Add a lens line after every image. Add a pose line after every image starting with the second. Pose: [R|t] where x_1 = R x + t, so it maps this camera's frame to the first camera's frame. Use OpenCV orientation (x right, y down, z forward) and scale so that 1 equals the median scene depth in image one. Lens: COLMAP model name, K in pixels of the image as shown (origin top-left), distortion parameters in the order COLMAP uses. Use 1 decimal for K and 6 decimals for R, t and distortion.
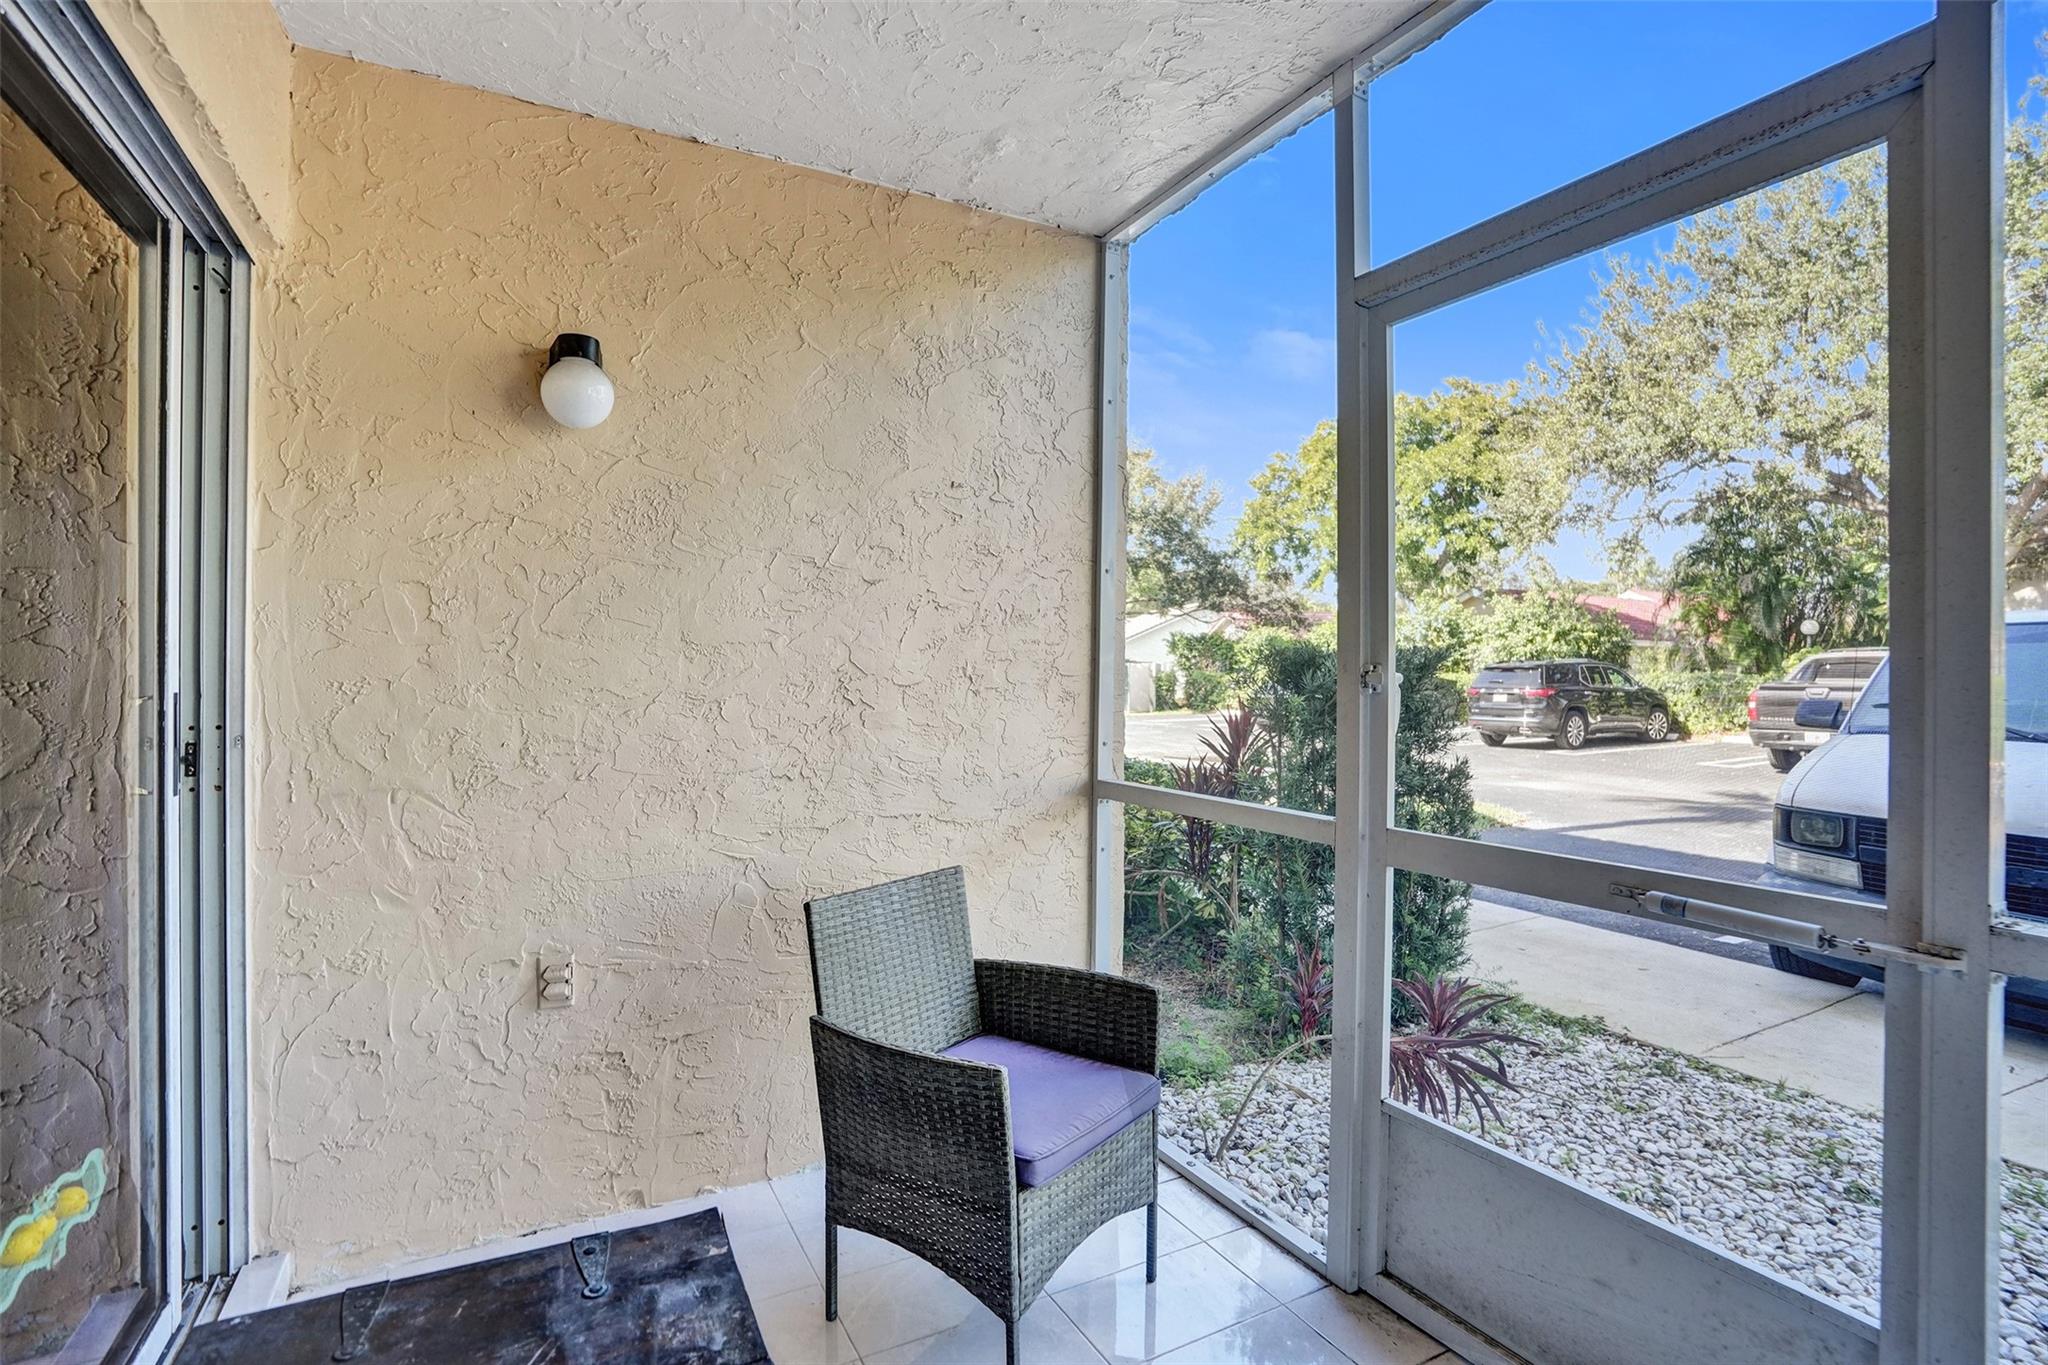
lens RADIAL K [[978.3, 0, 1022.9], [0, 978.3, 688.0], [0, 0, 1]] dist [-0.039605, 0.017999]
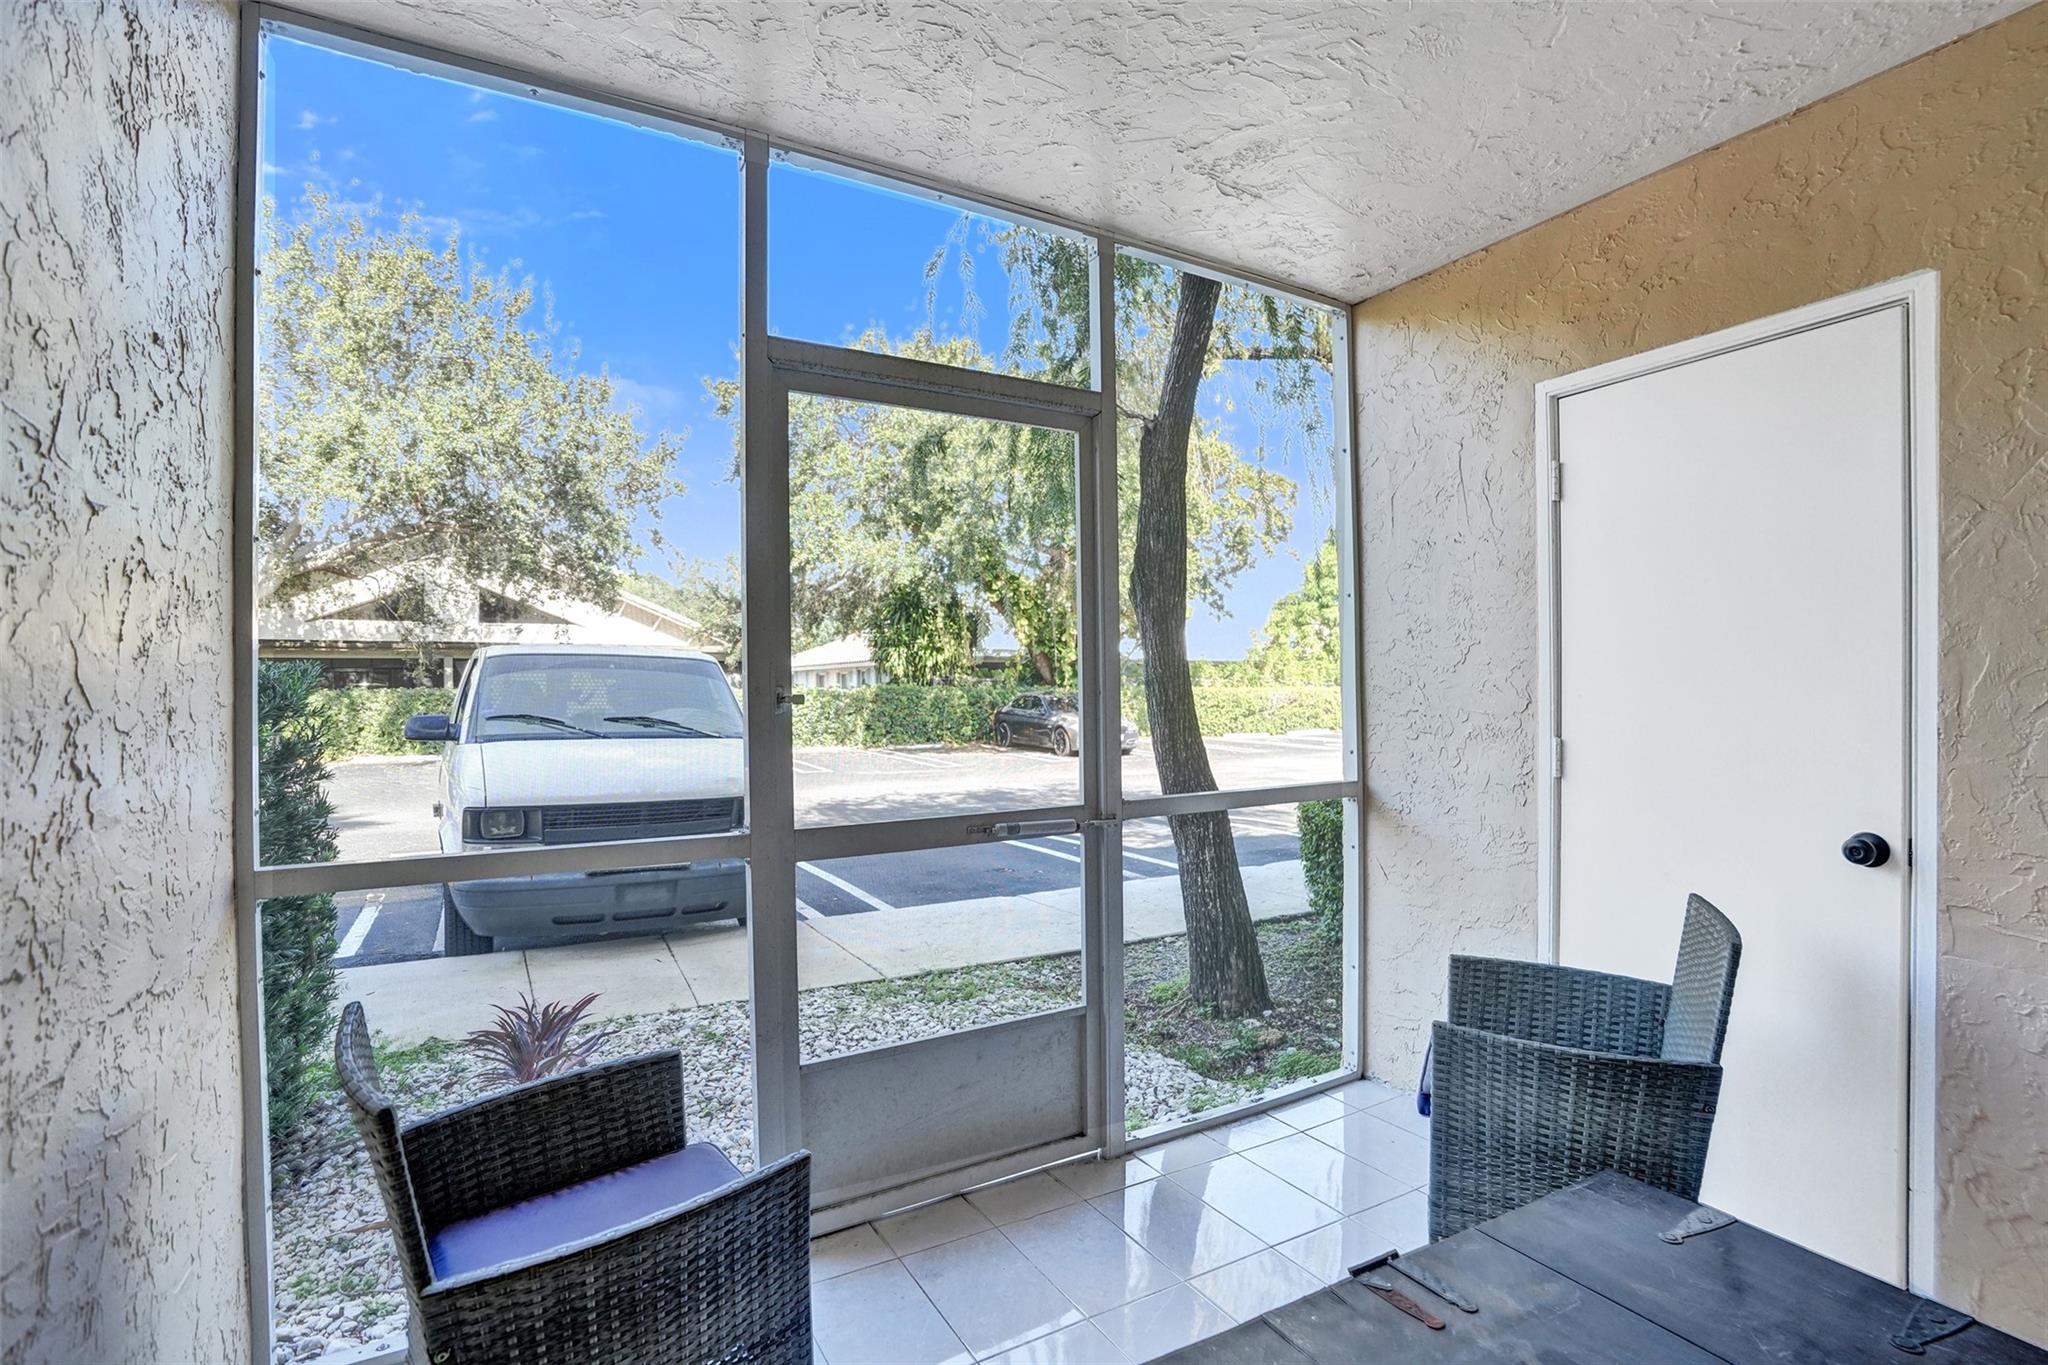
lens RADIAL K [[978.3, 0, 1022.9], [0, 978.3, 688.0], [0, 0, 1]] dist [-0.039605, 0.017999]
pose [[-0.026326, -0.004893, 0.999641, -0.763813], [0.030818, 0.999509, 0.005704, -0.016550], [-0.999178, 0.030957, -0.026162, 0.736837]]
